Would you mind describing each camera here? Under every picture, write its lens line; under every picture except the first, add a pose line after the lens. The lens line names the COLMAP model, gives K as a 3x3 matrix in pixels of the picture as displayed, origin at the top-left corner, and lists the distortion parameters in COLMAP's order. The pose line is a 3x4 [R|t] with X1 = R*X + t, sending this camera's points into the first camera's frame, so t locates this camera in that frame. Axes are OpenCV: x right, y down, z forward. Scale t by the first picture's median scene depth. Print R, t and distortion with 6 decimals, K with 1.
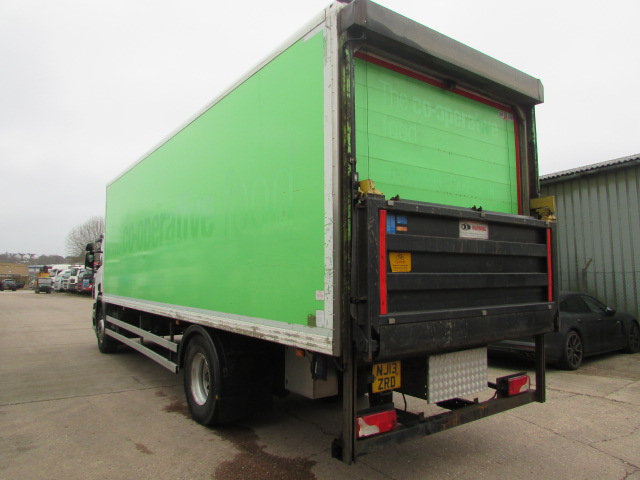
lens RADIAL K [[452.7, 0, 320.0], [0, 452.7, 240.0], [0, 0, 1]] dist [-0.027984, 0.004168]
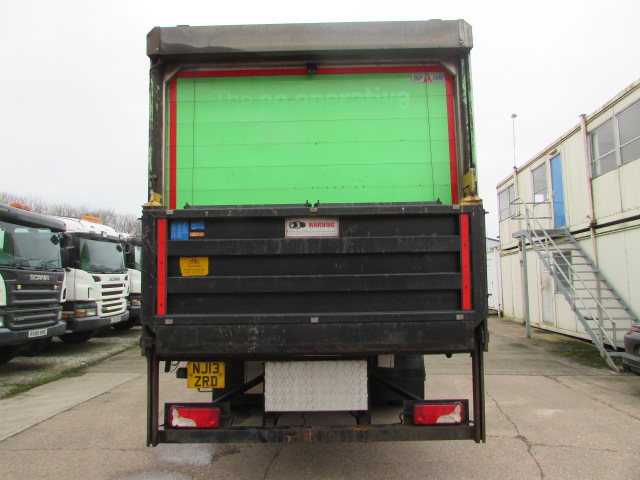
lens RADIAL K [[452.7, 0, 320.0], [0, 452.7, 240.0], [0, 0, 1]] dist [-0.027984, 0.004168]
pose [[0.808899, -0.054258, -0.585439, 0.919913], [0.058312, 0.998227, -0.011944, 0.015547], [0.585049, -0.024476, 0.810628, 0.290380]]
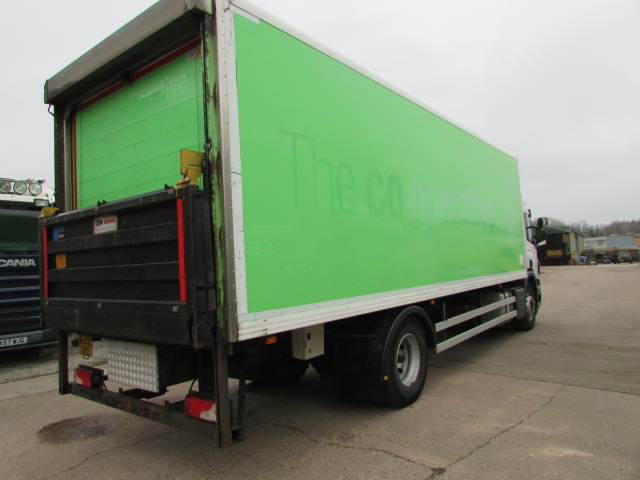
lens RADIAL K [[452.7, 0, 320.0], [0, 452.7, 240.0], [0, 0, 1]] dist [-0.027984, 0.004168]
pose [[0.279747, -0.058222, -0.958307, 1.509072], [0.118829, 0.992584, -0.025617, 0.101295], [0.952692, -0.106708, 0.284591, 1.219948]]
